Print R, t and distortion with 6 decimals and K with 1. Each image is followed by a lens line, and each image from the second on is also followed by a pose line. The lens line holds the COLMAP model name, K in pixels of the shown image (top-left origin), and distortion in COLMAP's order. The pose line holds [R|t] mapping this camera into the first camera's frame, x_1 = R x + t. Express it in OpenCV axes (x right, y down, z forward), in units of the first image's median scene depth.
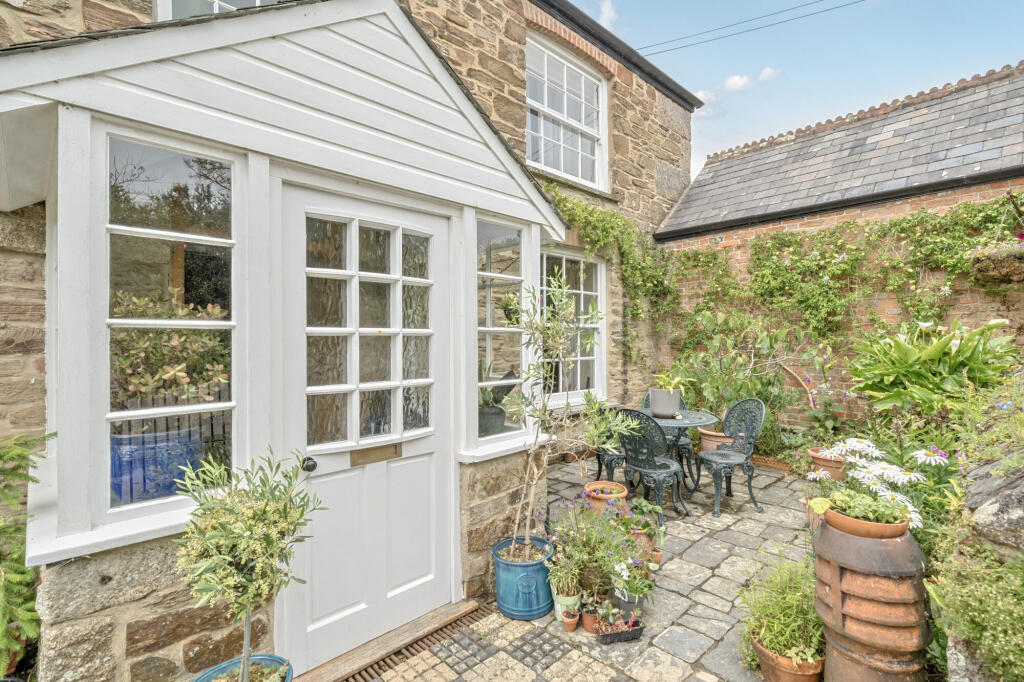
lens RADIAL K [[481.4, 0, 508.5], [0, 481.4, 337.5], [0, 0, 1]] dist [0.000024, 0.000168]
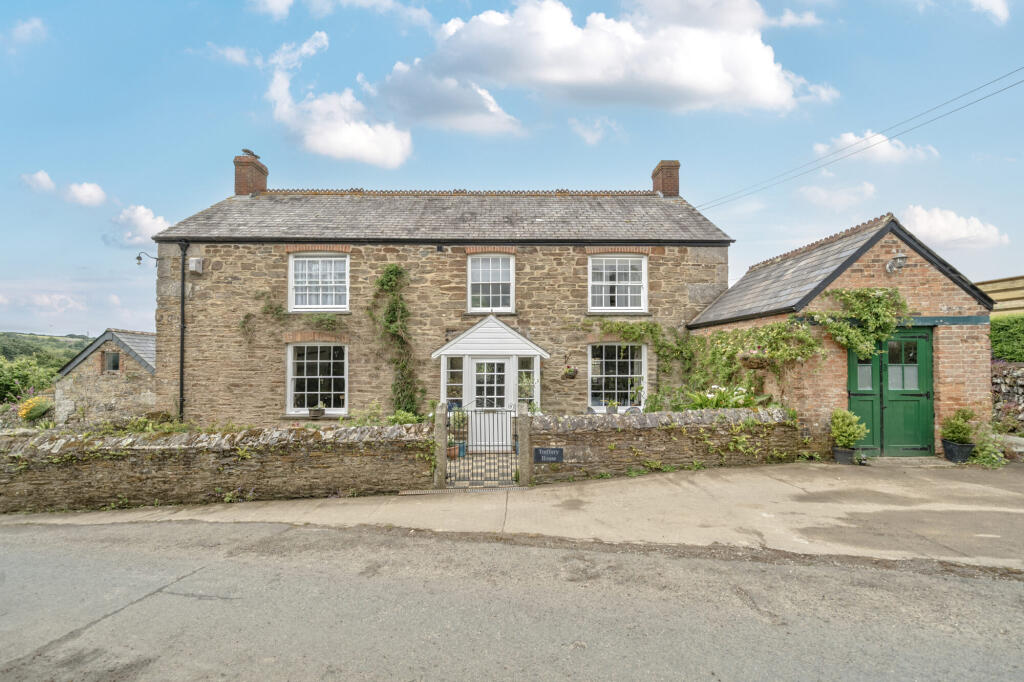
lens RADIAL K [[407.6, 0, 511.4], [0, 407.6, 348.2], [0, 0, 1]] dist [-0.000681, -0.000021]
pose [[0.734797, -0.007899, -0.678241, 1.092826], [0.000839, 0.999942, -0.010736, -0.140899], [0.678287, 0.007320, 0.734761, -0.758342]]
